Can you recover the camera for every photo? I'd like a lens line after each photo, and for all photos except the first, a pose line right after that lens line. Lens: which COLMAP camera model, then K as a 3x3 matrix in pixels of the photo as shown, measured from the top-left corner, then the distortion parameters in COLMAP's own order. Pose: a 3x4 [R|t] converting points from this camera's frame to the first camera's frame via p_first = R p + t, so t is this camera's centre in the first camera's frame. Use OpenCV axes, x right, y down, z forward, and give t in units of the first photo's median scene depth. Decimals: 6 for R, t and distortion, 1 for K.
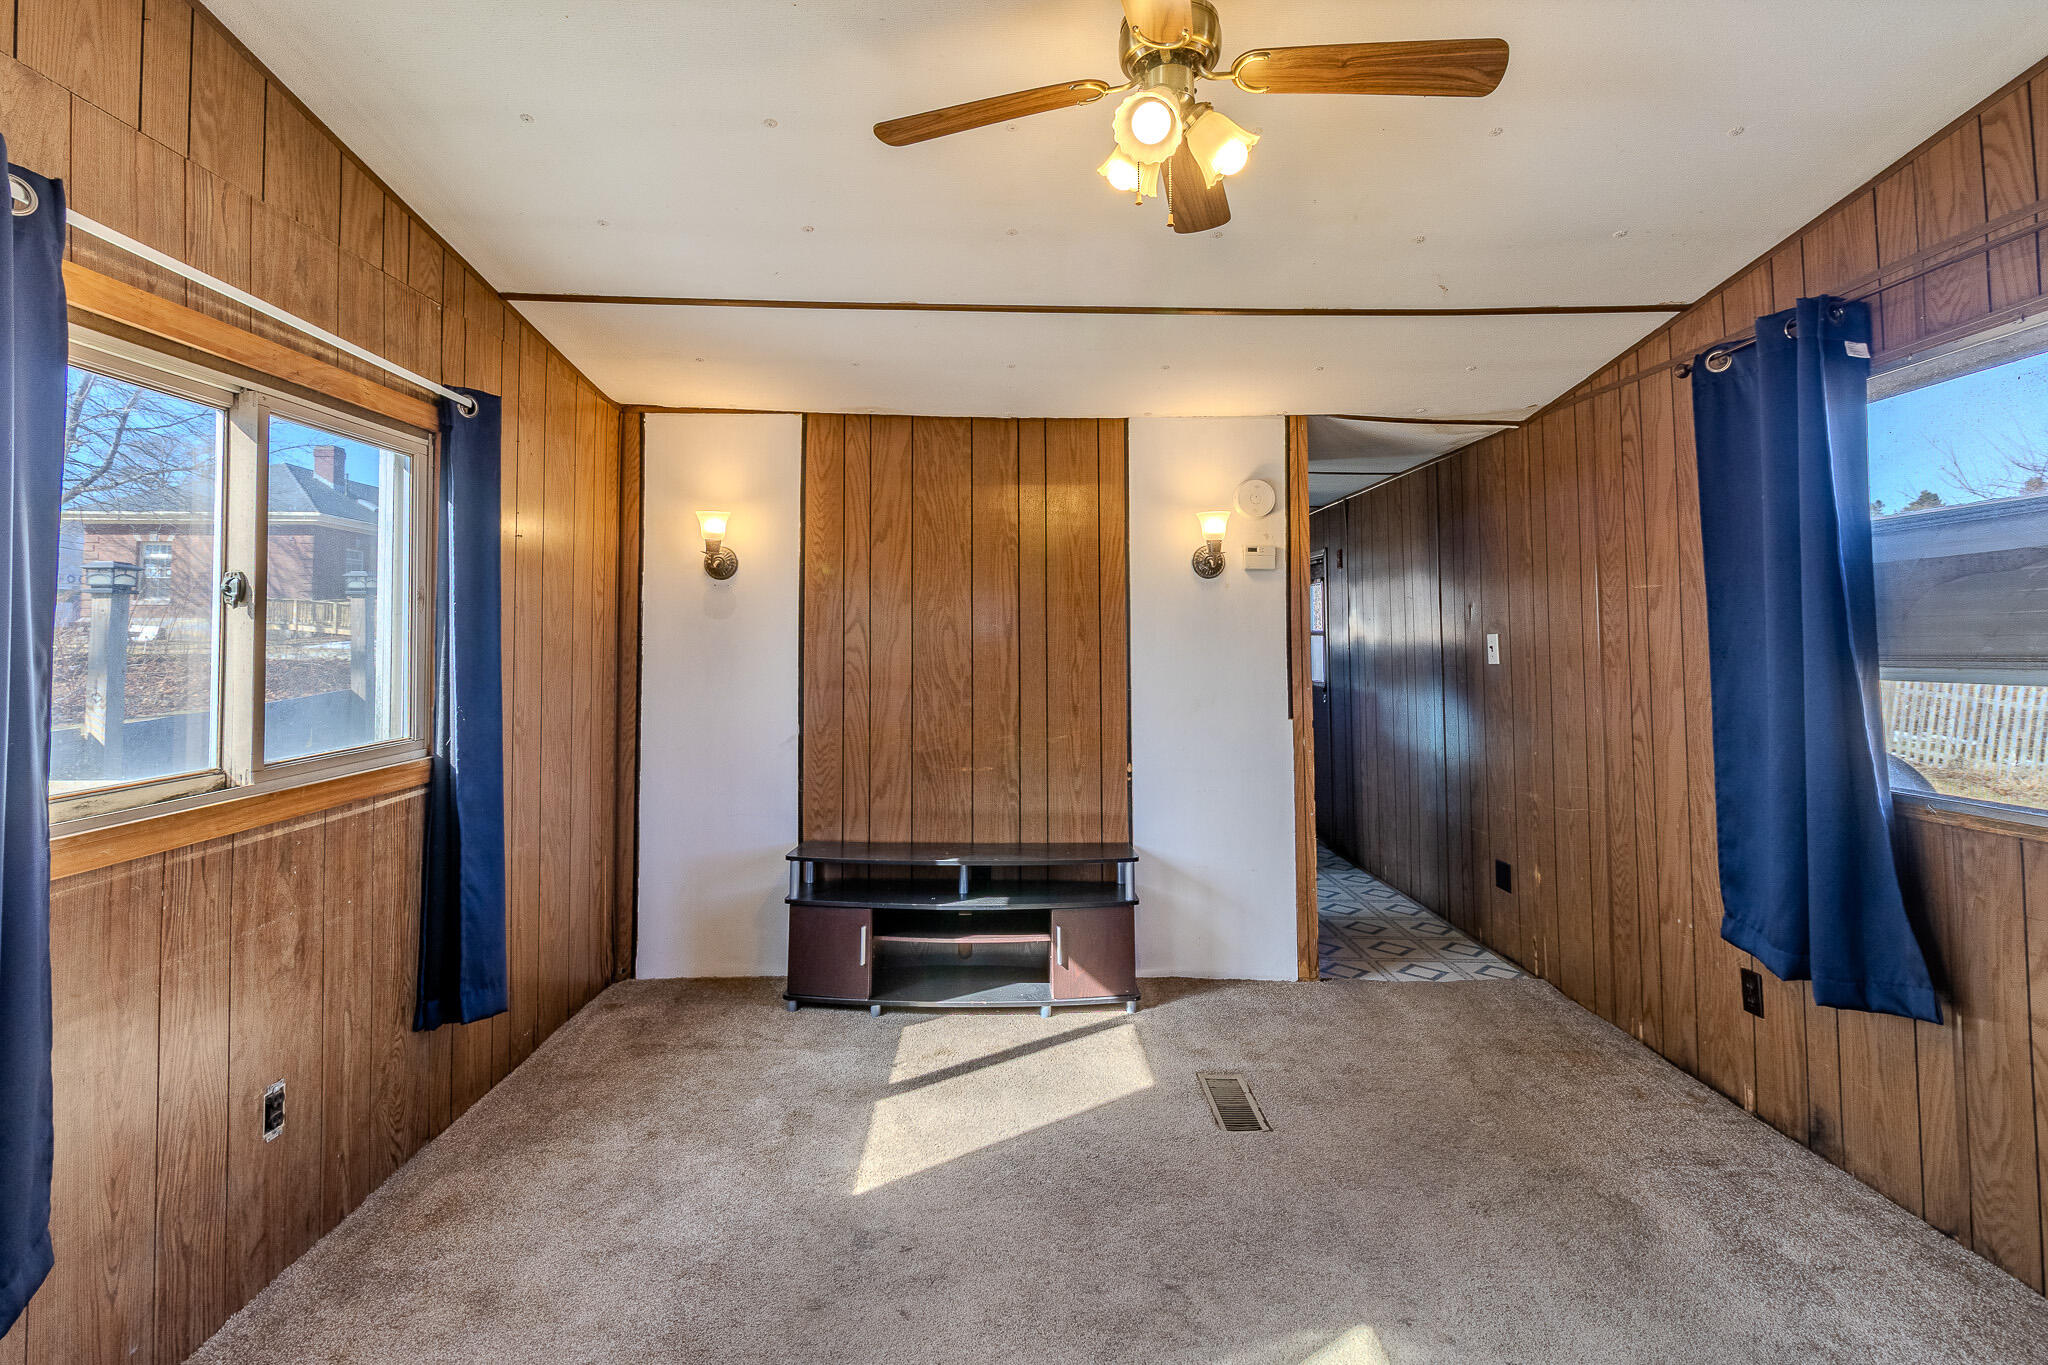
lens RADIAL K [[991.7, 0, 1003.5], [0, 991.7, 591.4], [0, 0, 1]] dist [-0.001660, 0.000201]
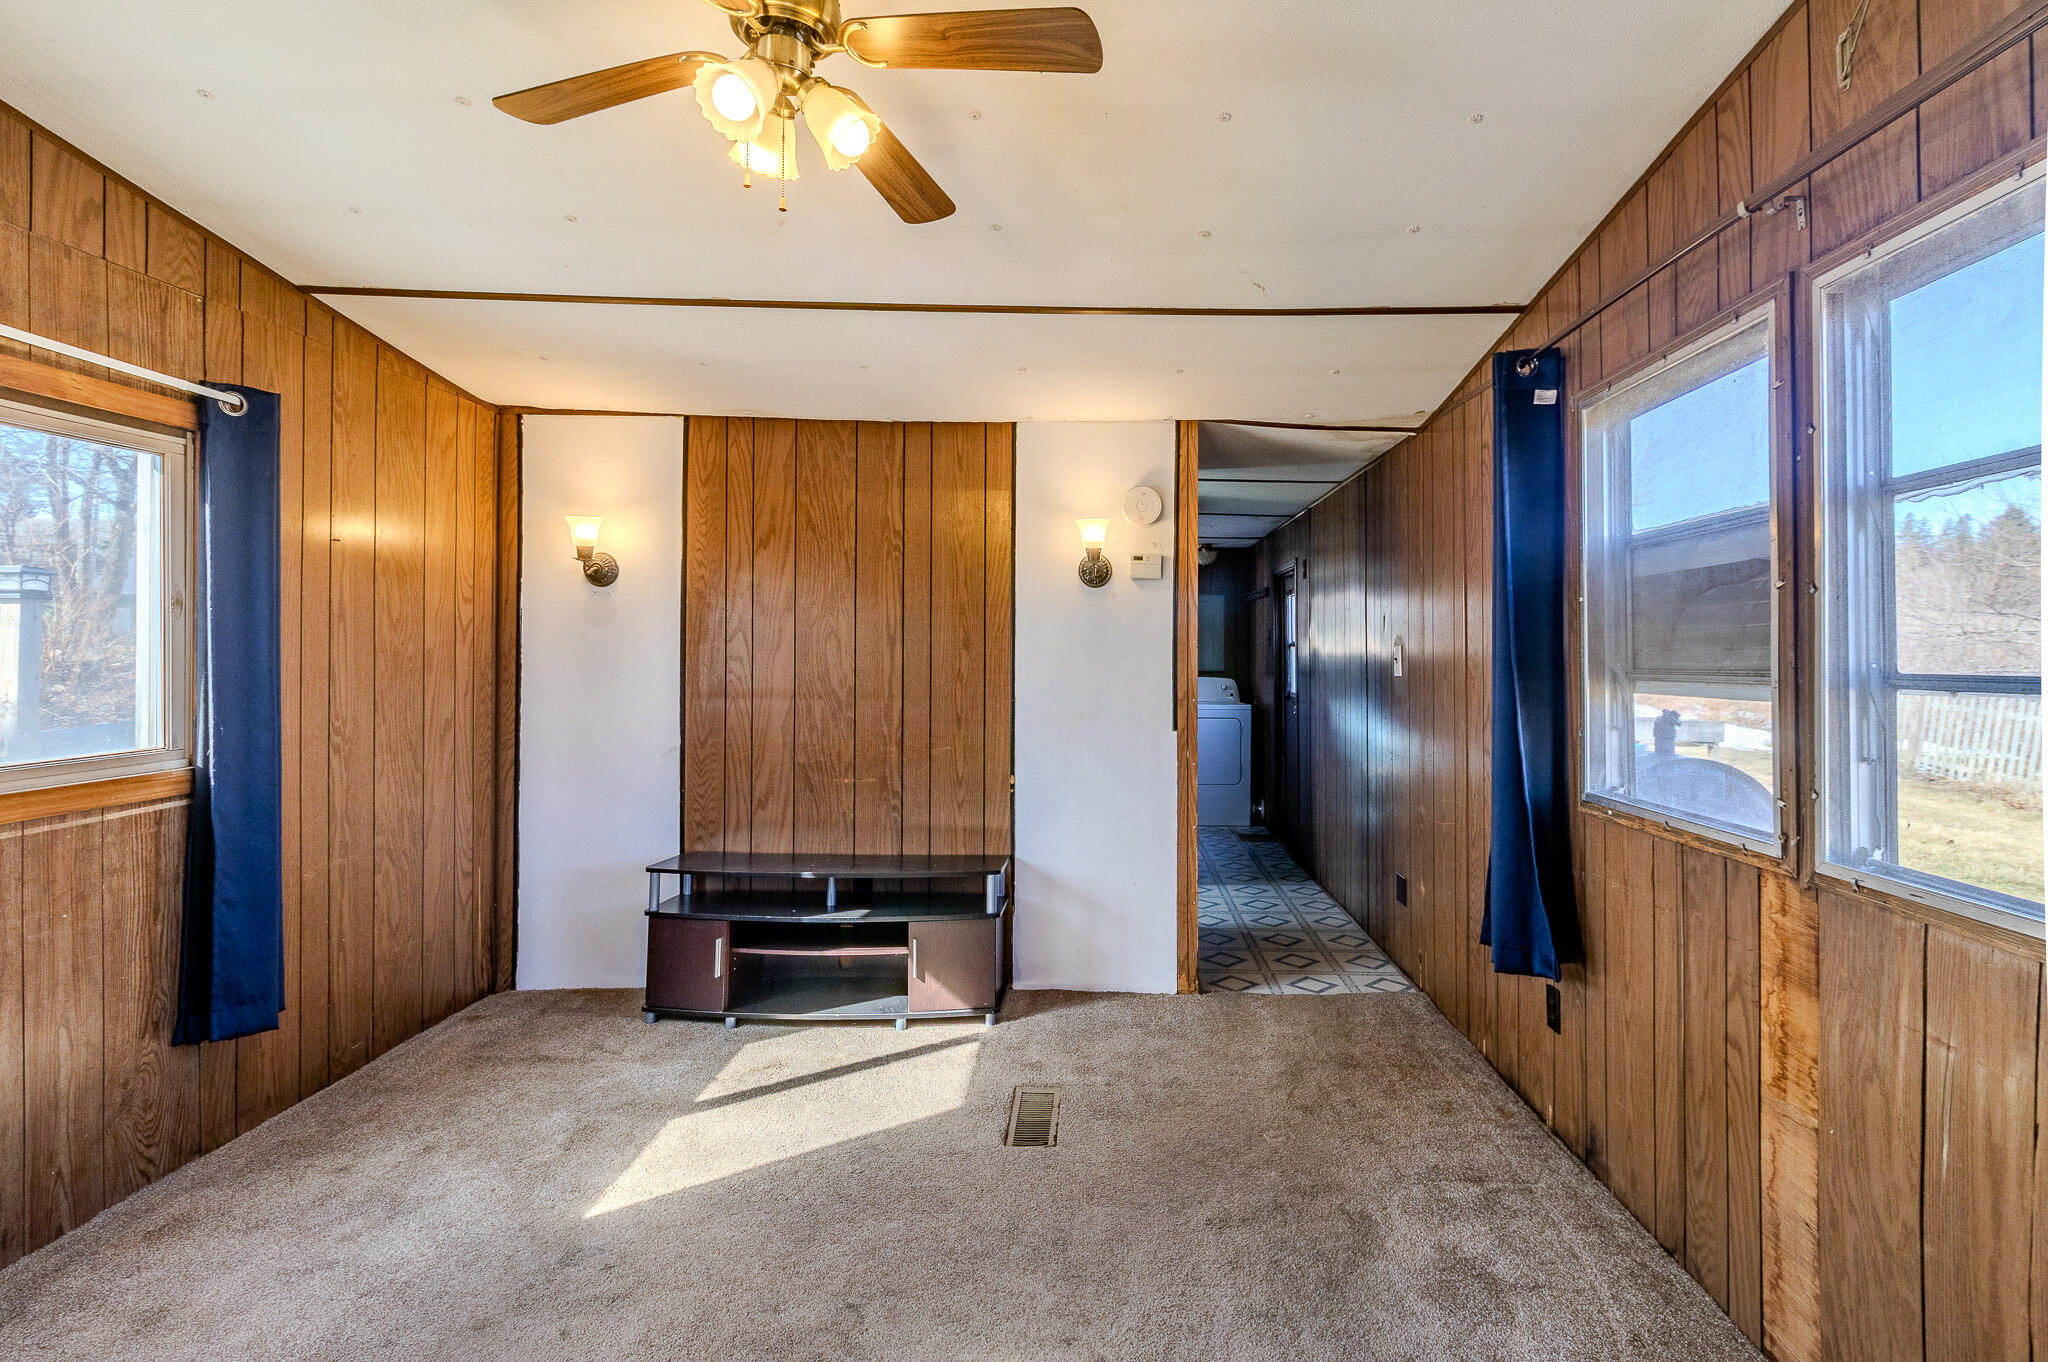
lens RADIAL K [[993.5, 0, 1102.6], [0, 993.5, 635.9], [0, 0, 1]] dist [-0.000132, -0.000265]
pose [[0.999965, 0.004287, 0.007153, 0.235427], [-0.004533, 0.999386, 0.034733, 0.000538], [-0.007000, -0.034764, 0.999371, 0.019942]]
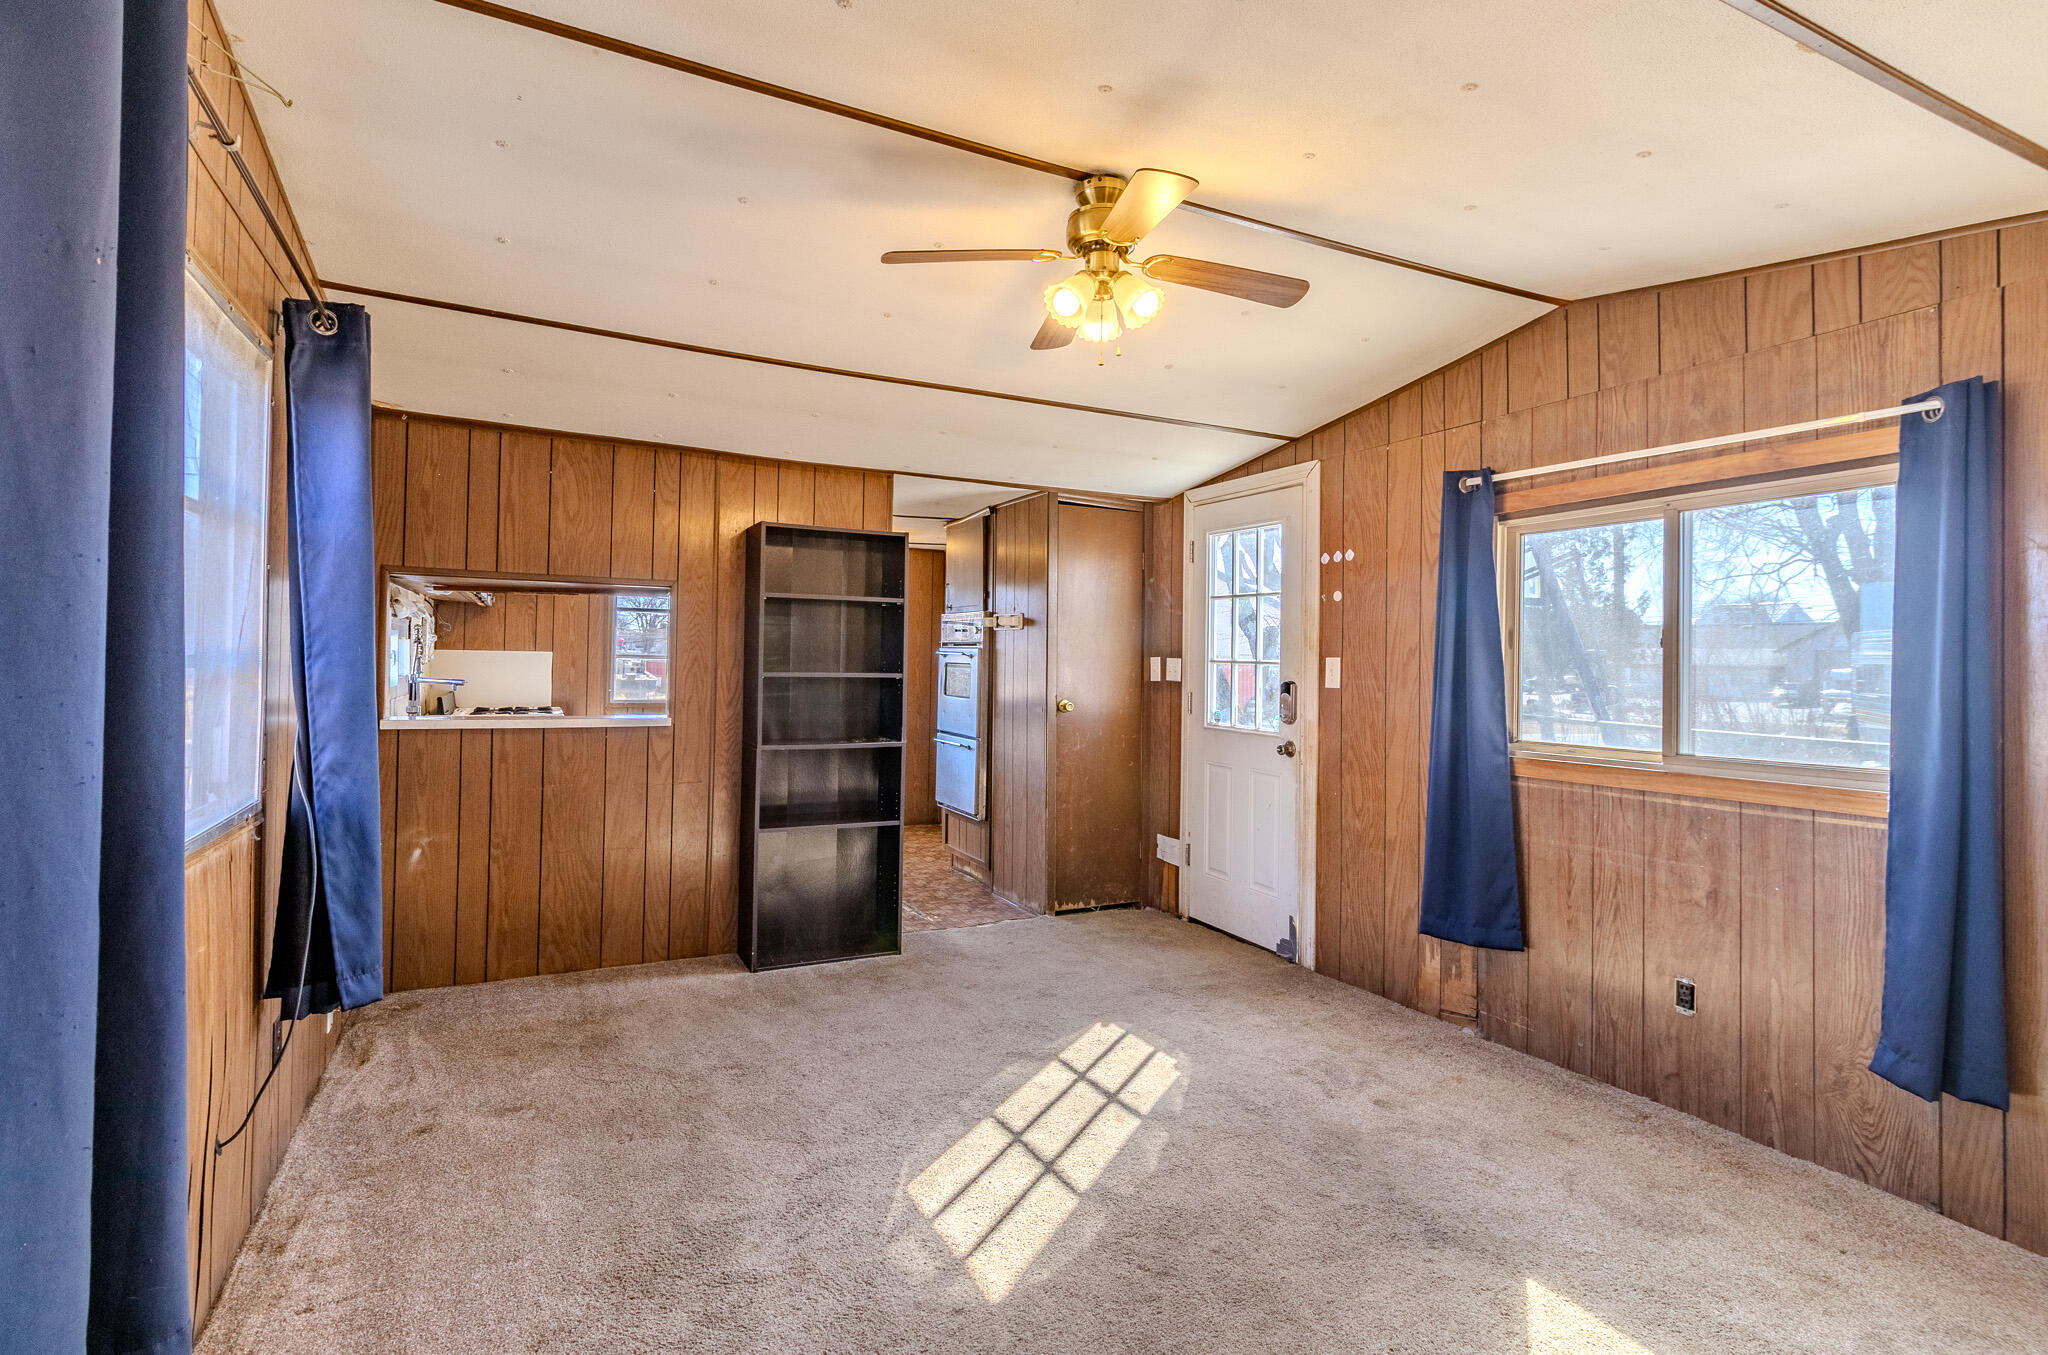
lens RADIAL K [[973.2, 0, 1047.5], [0, 973.2, 646.1], [0, 0, 1]] dist [-0.001280, 0.000041]
pose [[-0.875642, -0.016577, -0.482677, 0.457775], [0.012680, 0.998277, -0.057287, 0.052300], [0.482795, -0.056283, -0.873923, 1.089375]]
